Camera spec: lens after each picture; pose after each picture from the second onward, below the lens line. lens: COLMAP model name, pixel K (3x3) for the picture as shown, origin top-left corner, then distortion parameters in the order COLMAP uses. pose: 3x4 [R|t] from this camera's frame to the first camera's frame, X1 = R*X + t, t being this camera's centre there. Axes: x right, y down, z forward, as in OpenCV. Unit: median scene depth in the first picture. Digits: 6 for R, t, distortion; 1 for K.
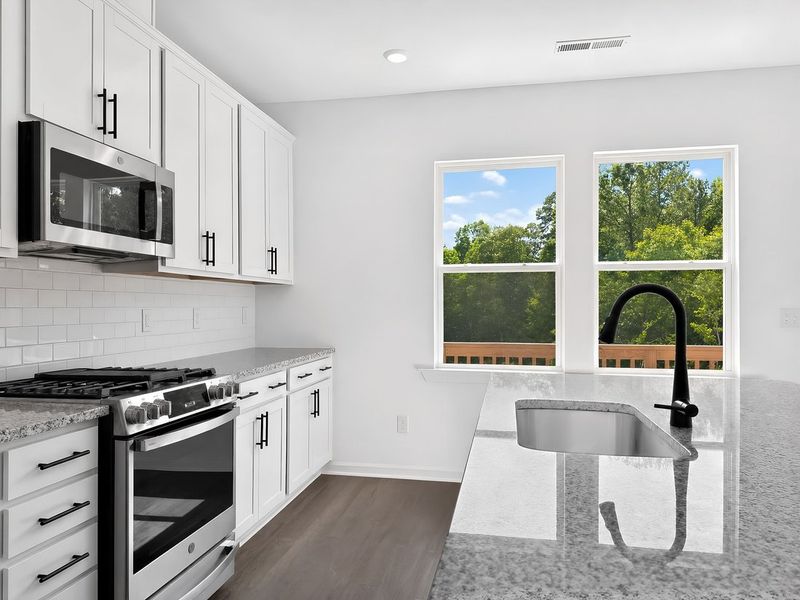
lens RADIAL K [[569.9, 0, 394.6], [0, 569.9, 302.3], [0, 0, 1]] dist [0.014045, -0.006622]
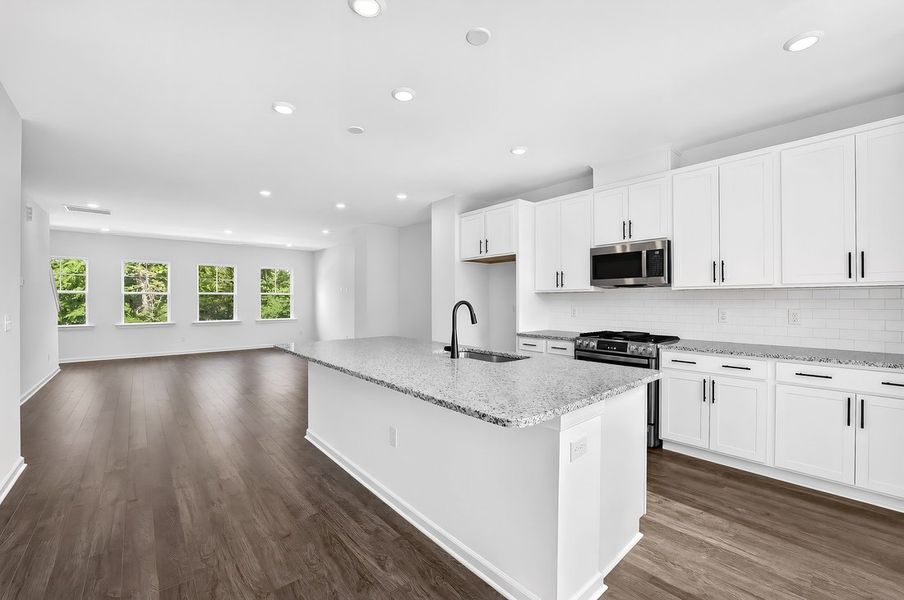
lens RADIAL K [[370.6, 0, 455.1], [0, 370.6, 303.2], [0, 0, 1]] dist [-0.023117, 0.001336]
pose [[-0.609394, 0.010506, -0.792798, 1.148080], [0.013122, 0.999909, 0.003164, -0.021773], [0.792759, -0.008475, -0.609477, 1.289818]]
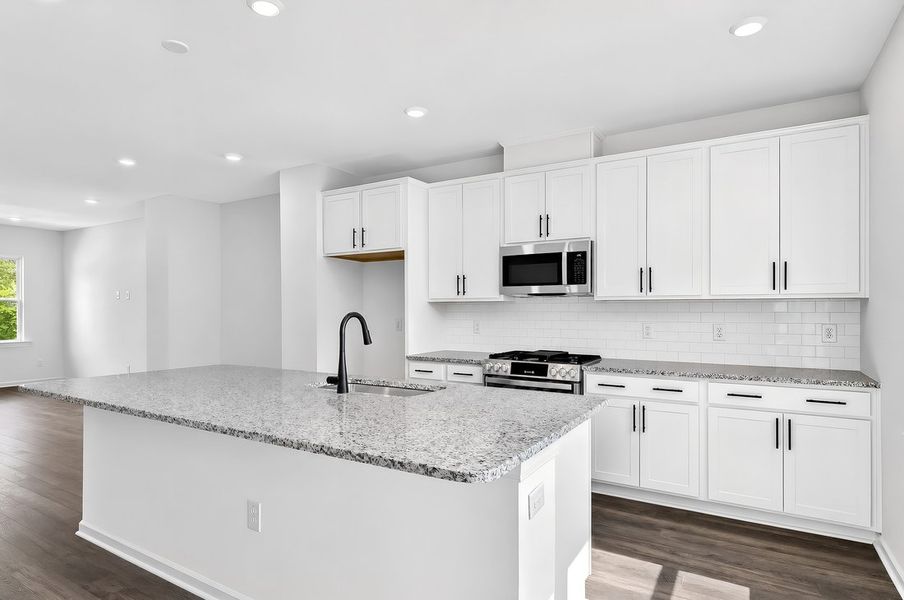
lens RADIAL K [[495.6, 0, 447.2], [0, 495.6, 314.0], [0, 0, 1]] dist [0.005066, -0.004624]
pose [[-0.338992, 0.005664, -0.940772, 1.184178], [0.009131, 0.999955, 0.002730, -0.022359], [0.940745, -0.007665, -0.339028, 1.185444]]
